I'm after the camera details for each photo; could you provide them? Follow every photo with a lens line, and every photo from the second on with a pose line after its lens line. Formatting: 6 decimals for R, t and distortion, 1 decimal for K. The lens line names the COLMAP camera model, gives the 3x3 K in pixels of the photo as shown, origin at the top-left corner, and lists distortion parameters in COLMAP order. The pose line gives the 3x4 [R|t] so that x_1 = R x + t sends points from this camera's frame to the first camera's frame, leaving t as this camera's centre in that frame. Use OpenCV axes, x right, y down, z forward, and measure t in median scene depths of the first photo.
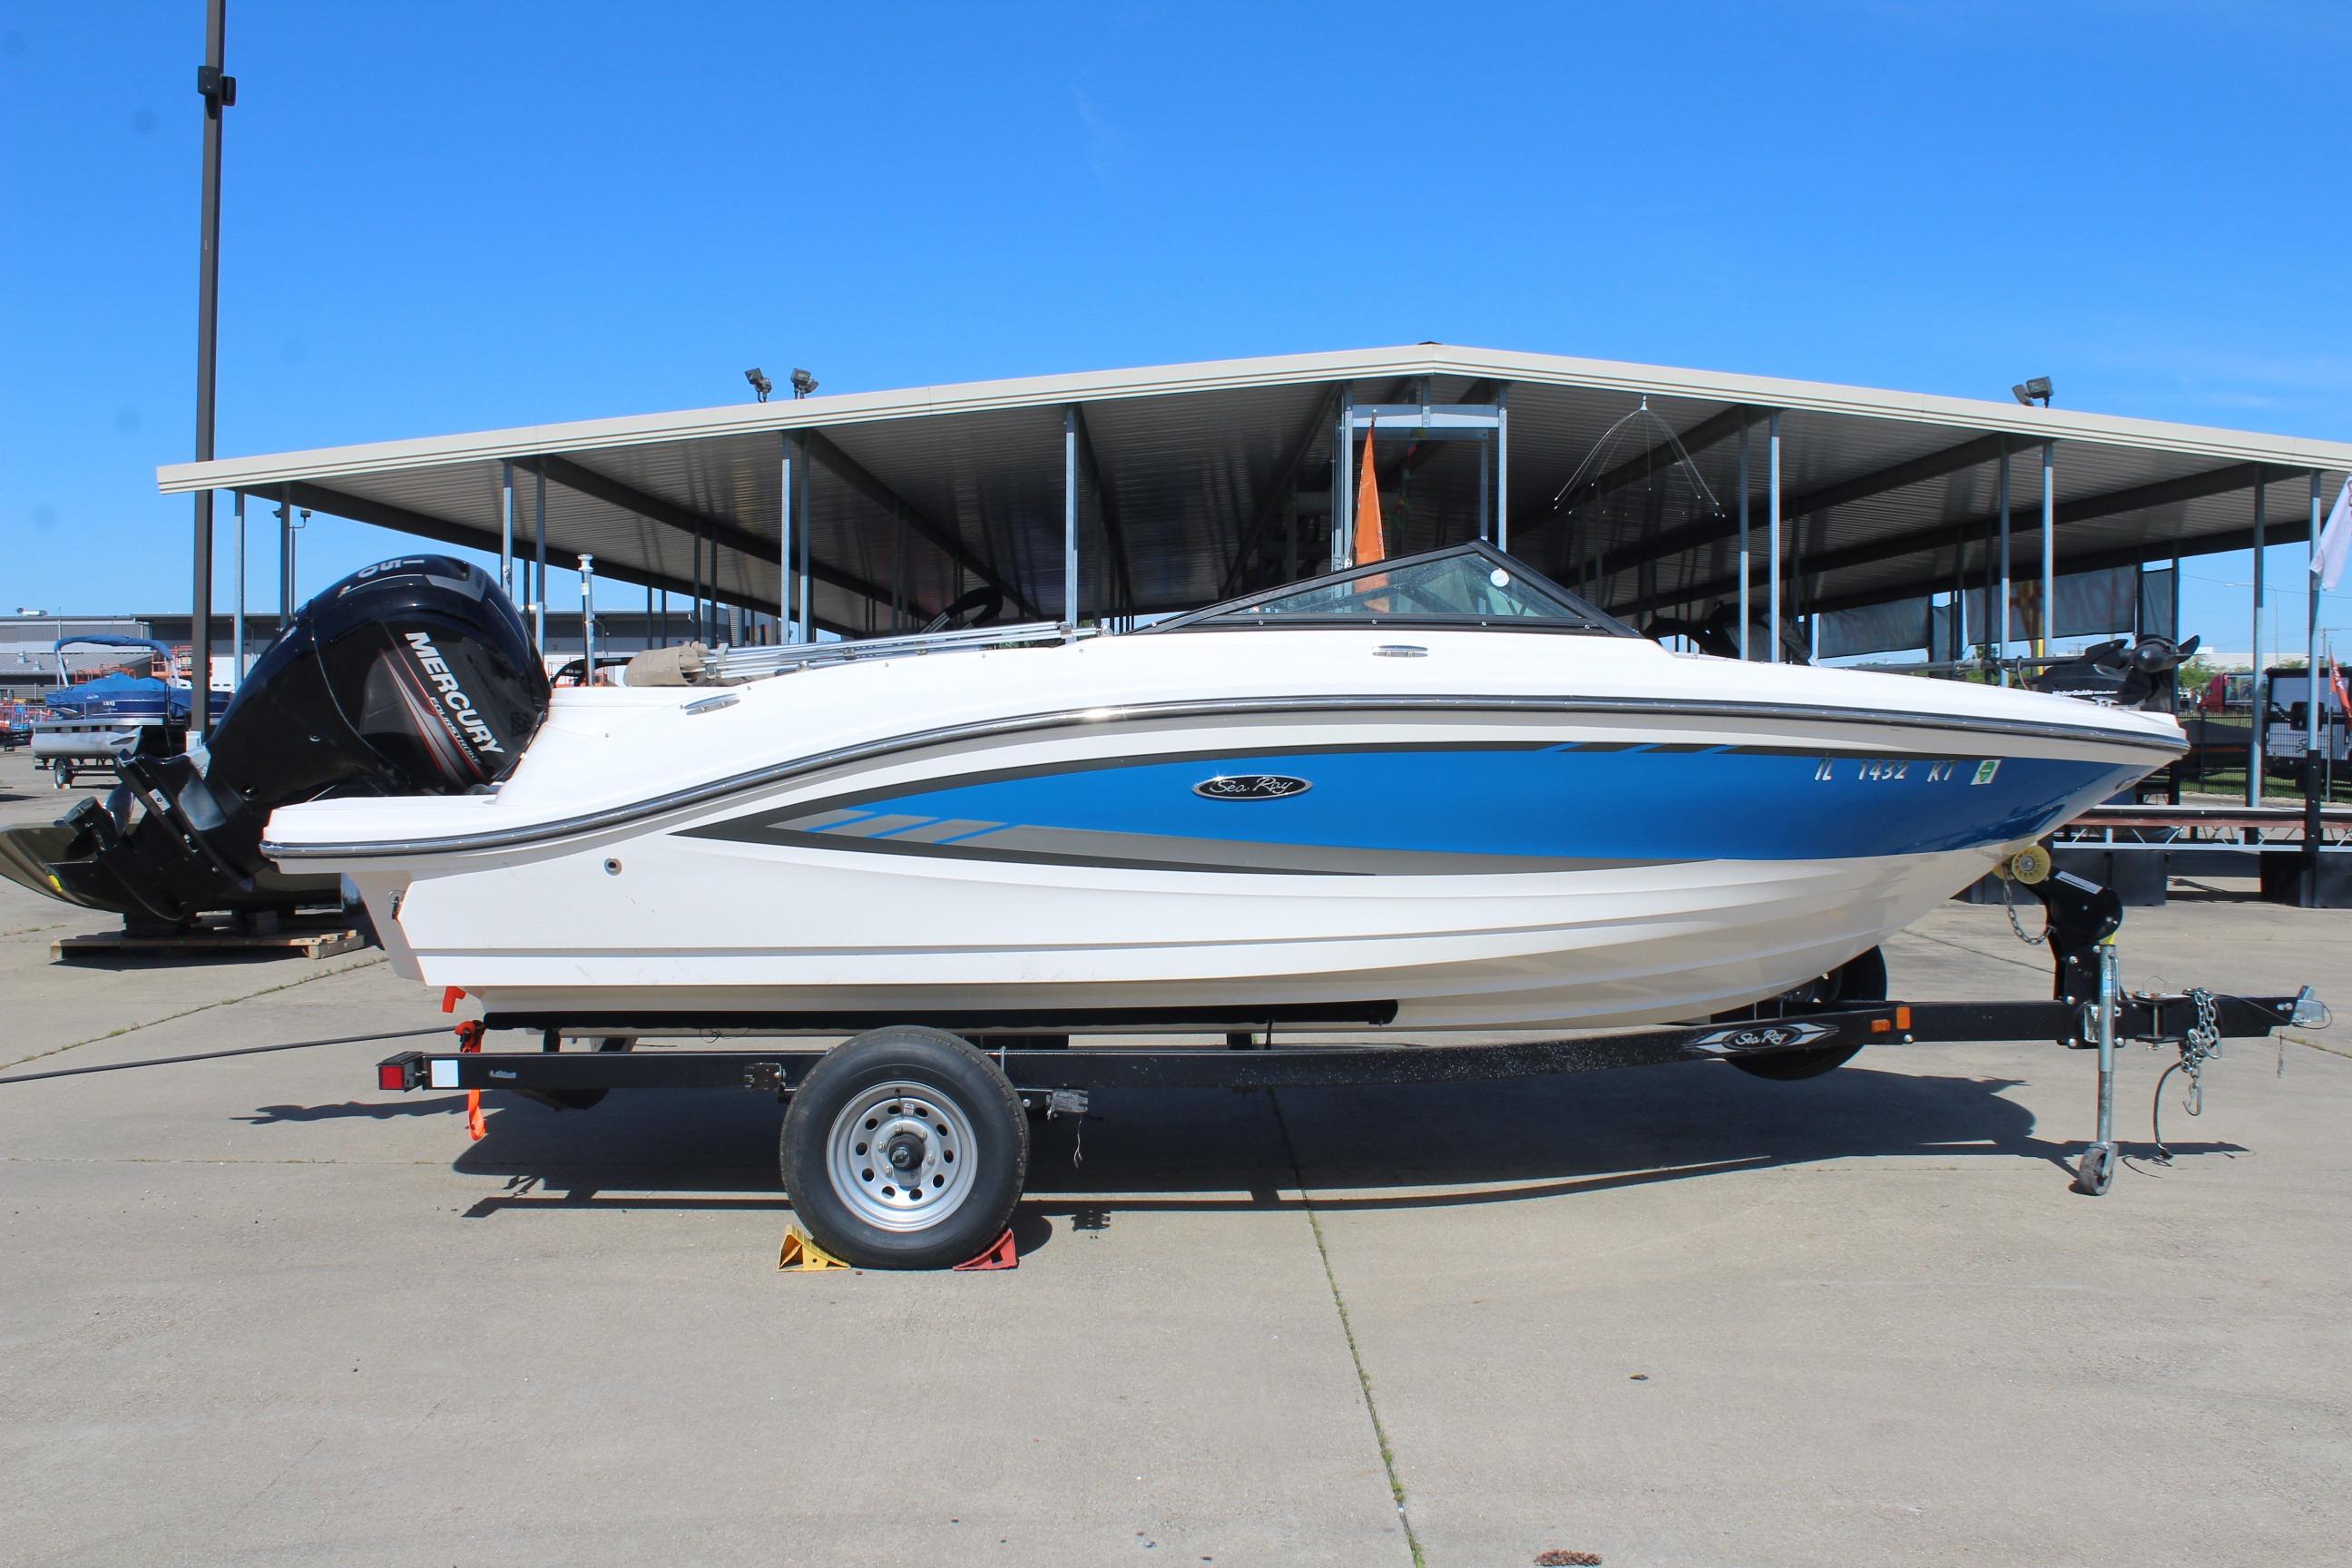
lens RADIAL K [[2139.4, 0, 1176.4], [0, 2139.4, 839.3], [0, 0, 1]] dist [-0.143933, 0.002508]
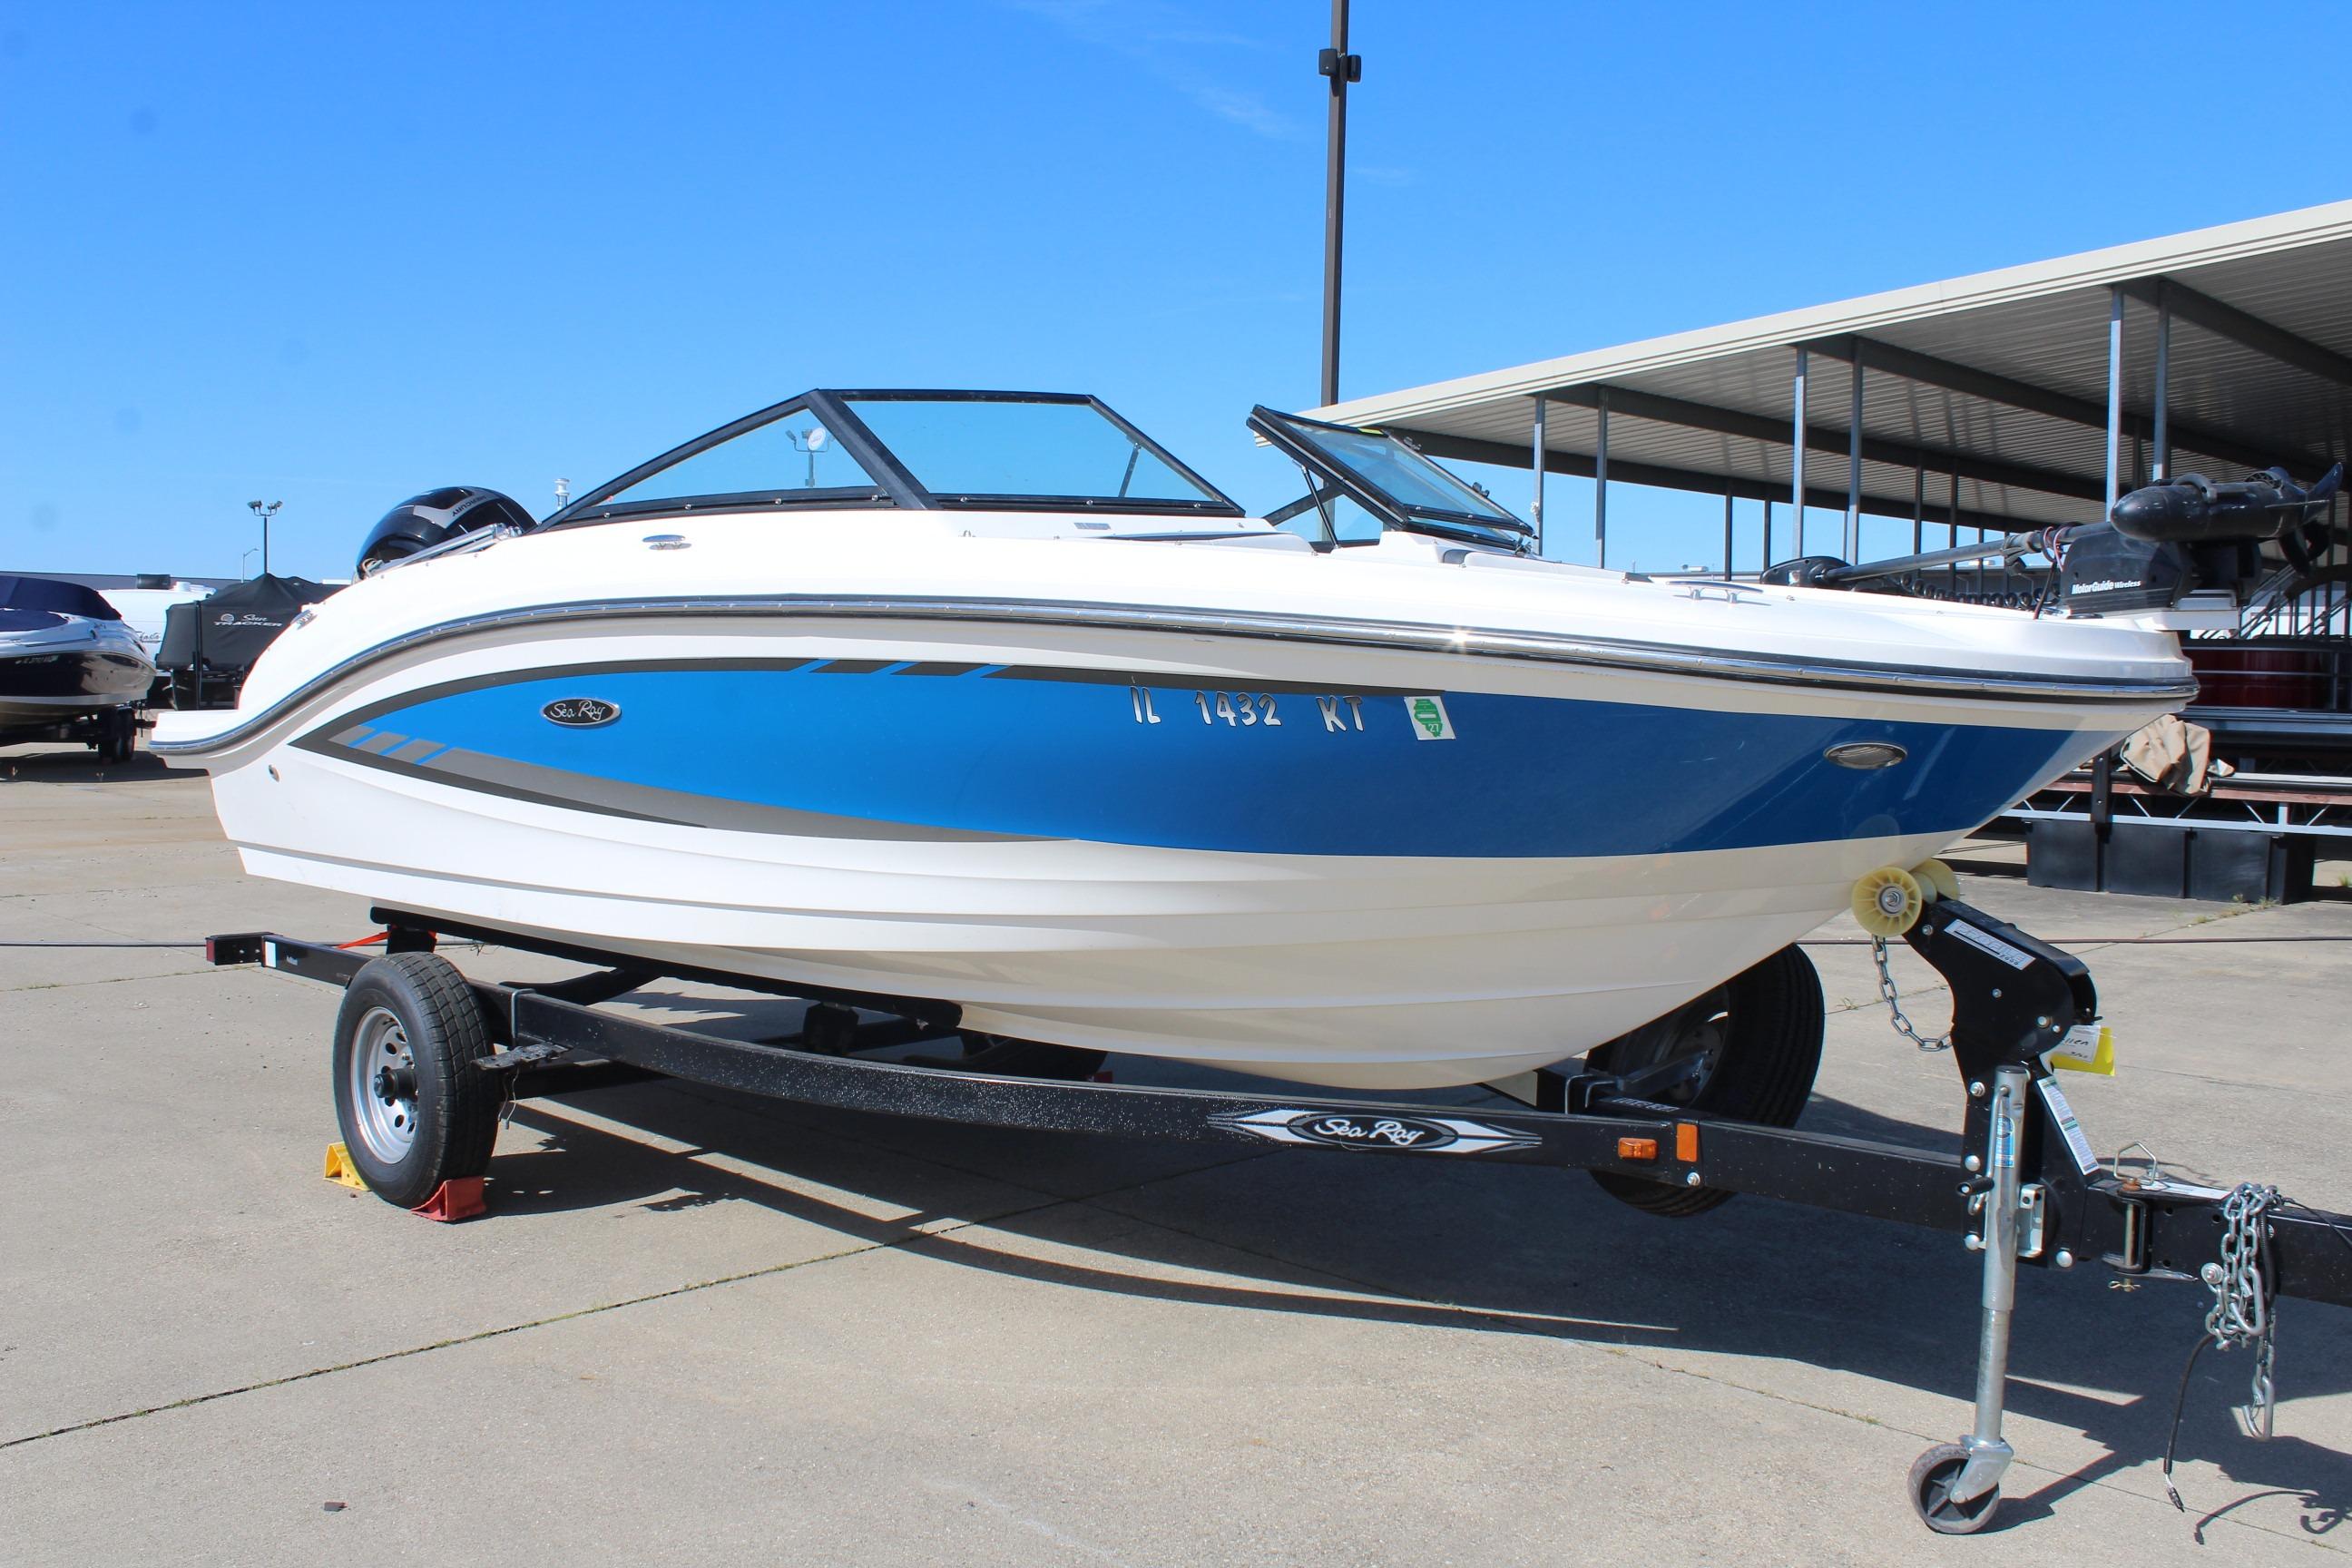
lens RADIAL K [[2118.0, 0, 1176.1], [0, 2118.0, 840.9], [0, 0, 1]] dist [-0.141384, 0.009994]
pose [[0.716027, 0.066928, -0.694857, 0.671342], [-0.049249, 0.997756, 0.045354, -0.019660], [0.696333, 0.001746, 0.717716, 0.498594]]
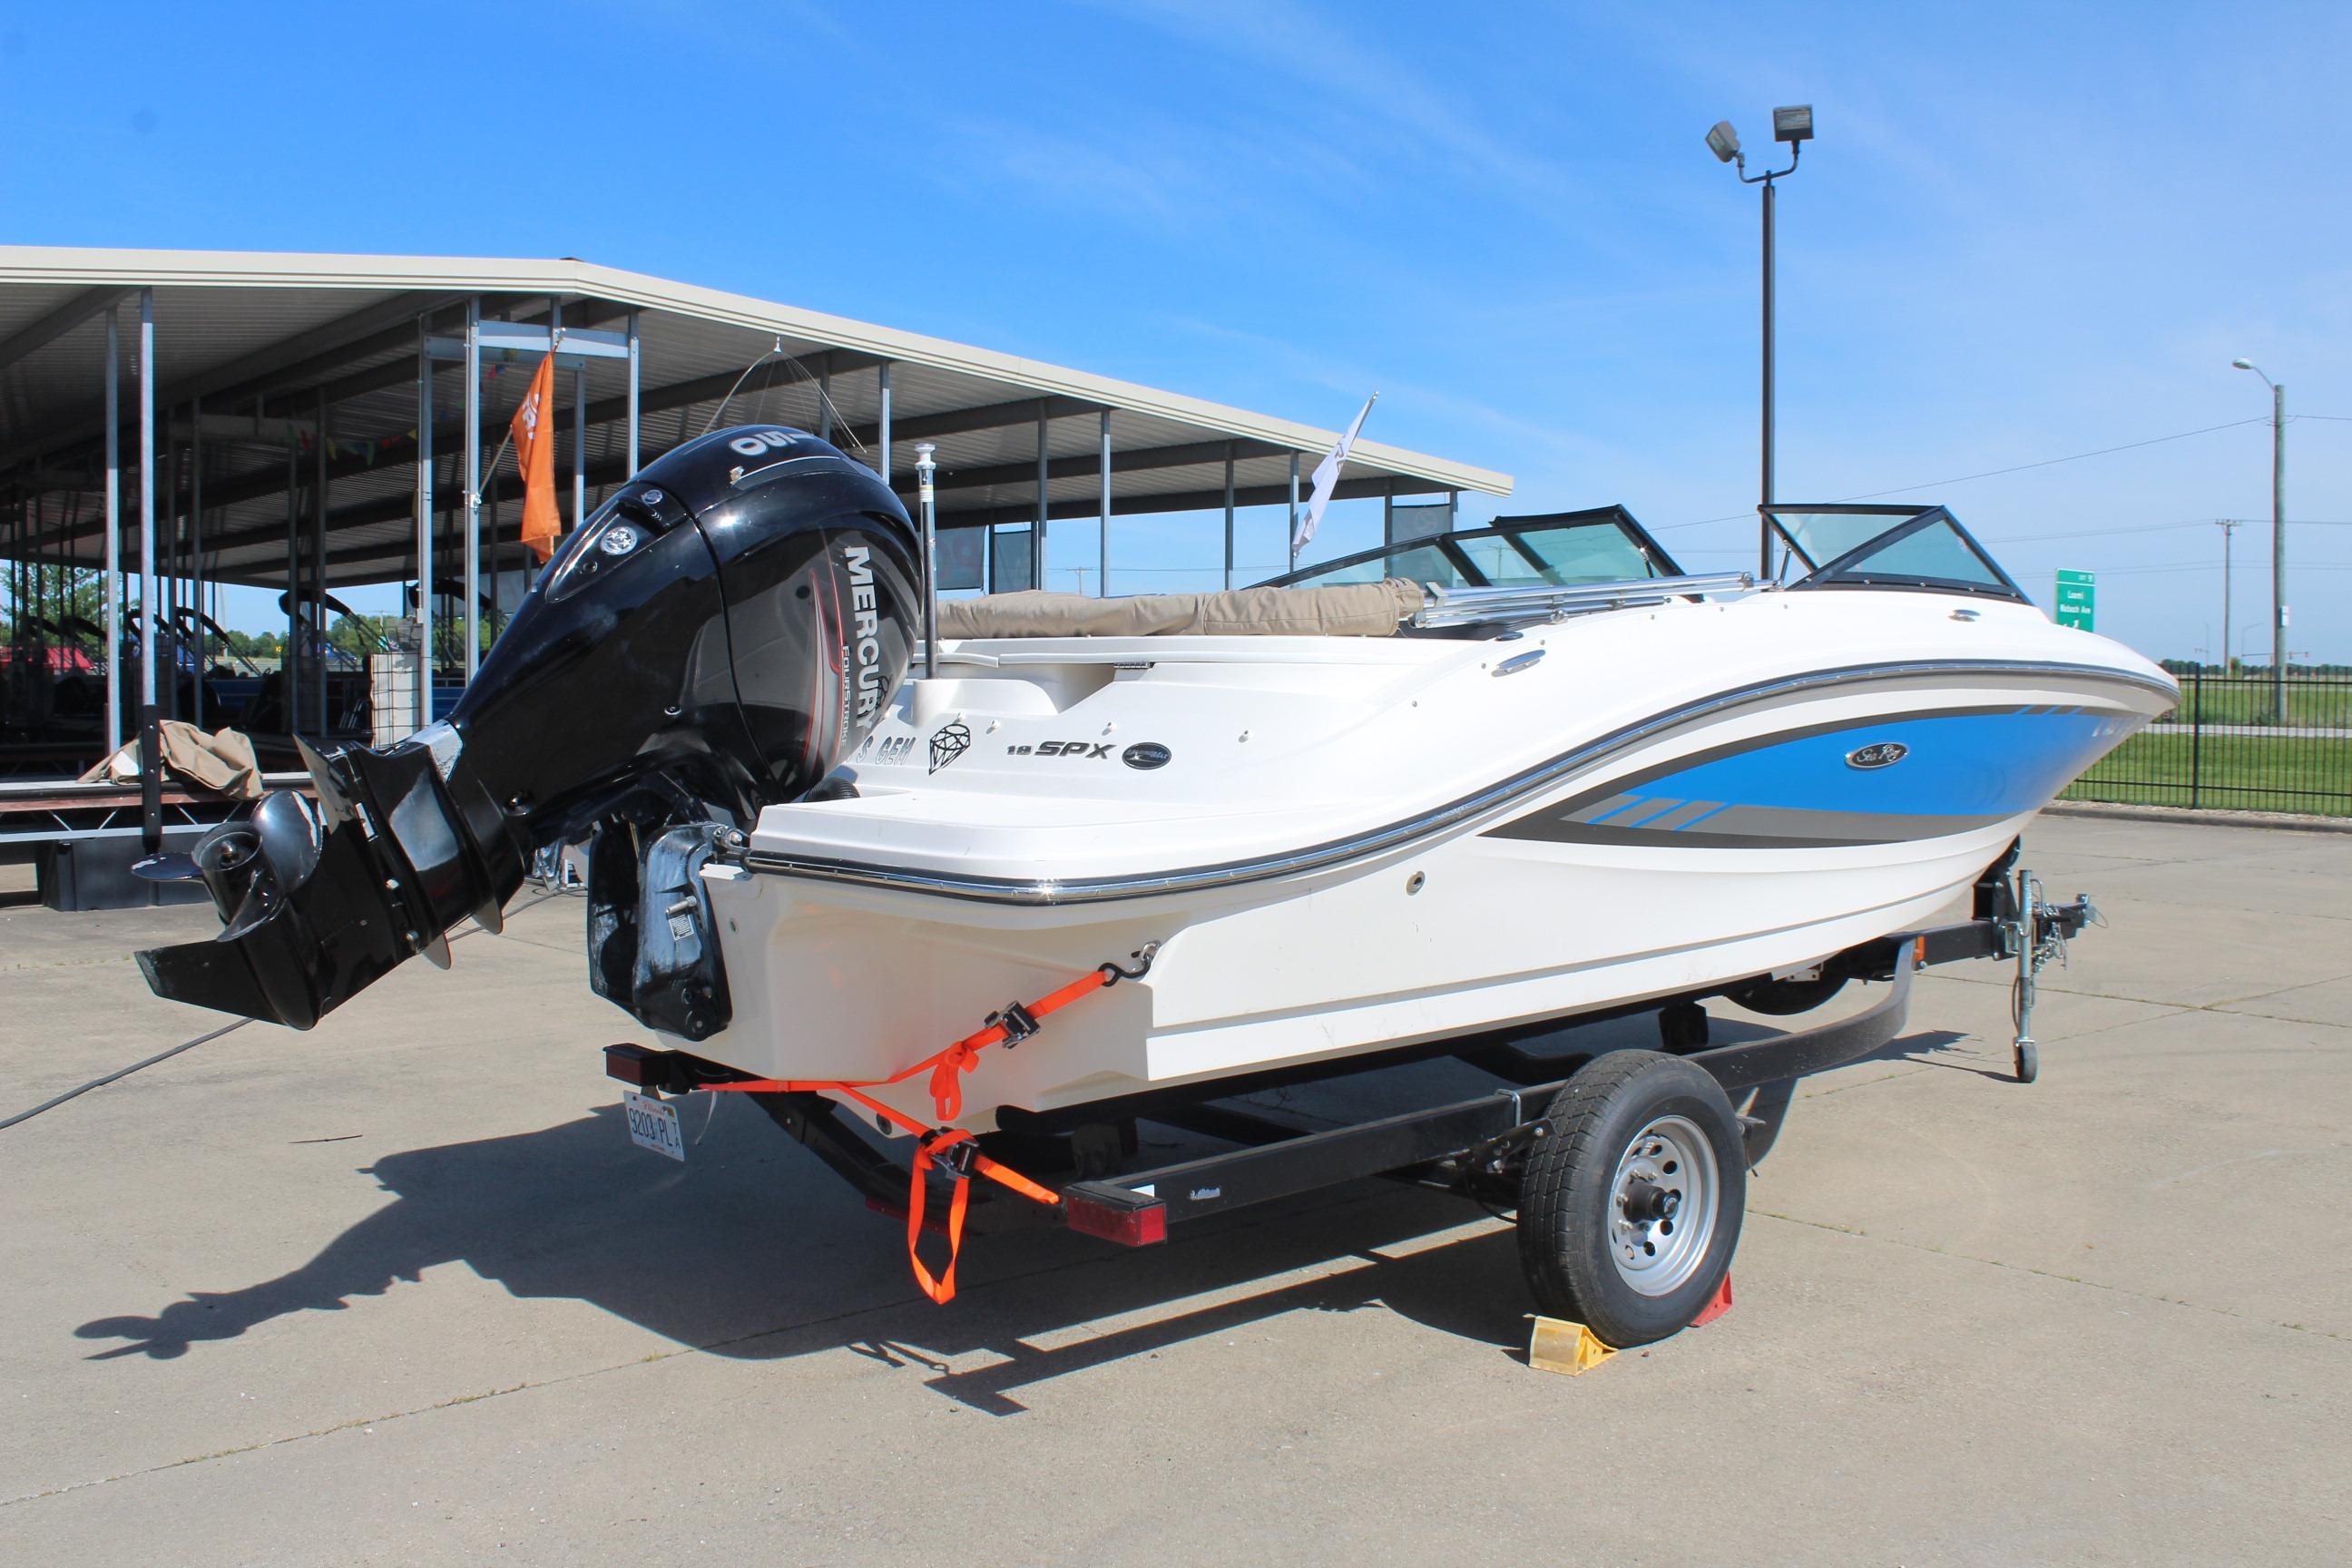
lens RADIAL K [[2092.6, 0, 1176.9], [0, 2092.6, 806.4], [0, 0, 1]] dist [-0.113040, 0.001231]
pose [[0.766300, -0.040618, 0.641198, -0.686854], [0.034581, 0.999160, 0.021967, -0.028045], [-0.641552, 0.005340, 0.767061, 0.430104]]
